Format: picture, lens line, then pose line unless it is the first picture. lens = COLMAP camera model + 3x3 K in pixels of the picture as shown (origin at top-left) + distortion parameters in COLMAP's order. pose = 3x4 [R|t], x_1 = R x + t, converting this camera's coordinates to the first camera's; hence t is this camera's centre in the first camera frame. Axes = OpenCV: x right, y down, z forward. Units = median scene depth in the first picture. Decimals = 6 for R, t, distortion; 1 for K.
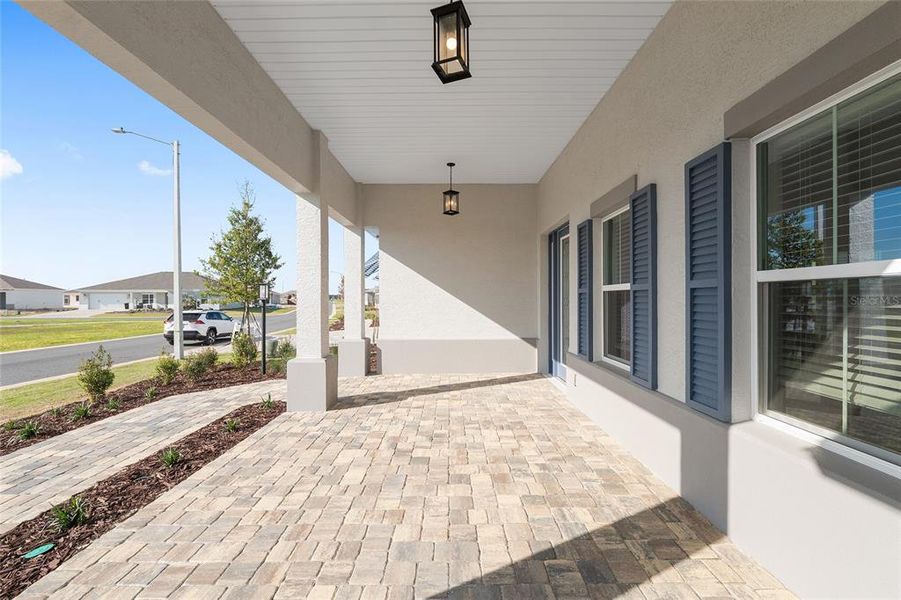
lens RADIAL K [[375.3, 0, 447.4], [0, 375.3, 300.2], [0, 0, 1]] dist [-0.002536, -0.000413]
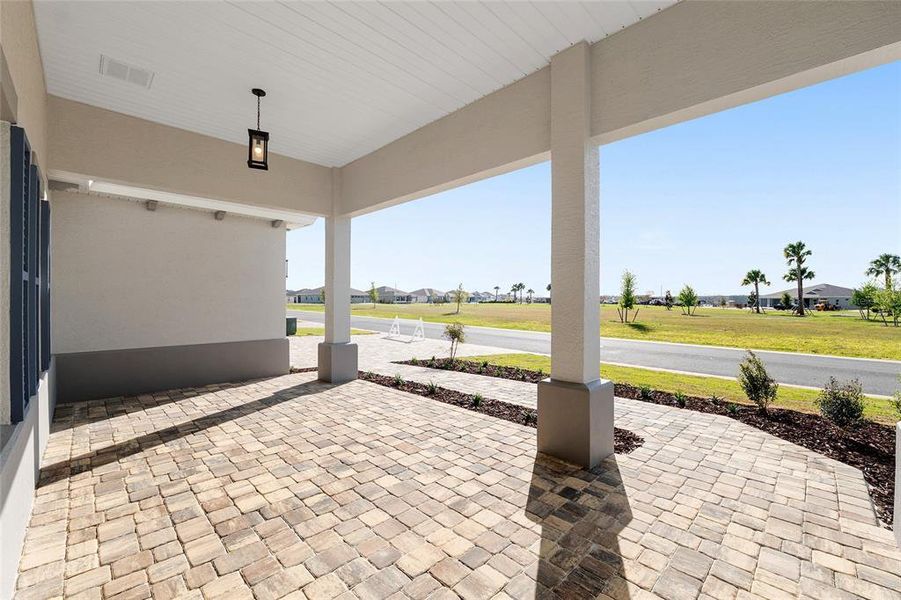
lens RADIAL K [[375.3, 0, 447.4], [0, 375.3, 300.2], [0, 0, 1]] dist [-0.002536, -0.000413]
pose [[-0.706493, 0.004935, -0.707703, 0.403699], [-0.001639, 0.999962, 0.008609, 0.000277], [0.707719, 0.007242, -0.706457, 1.841823]]
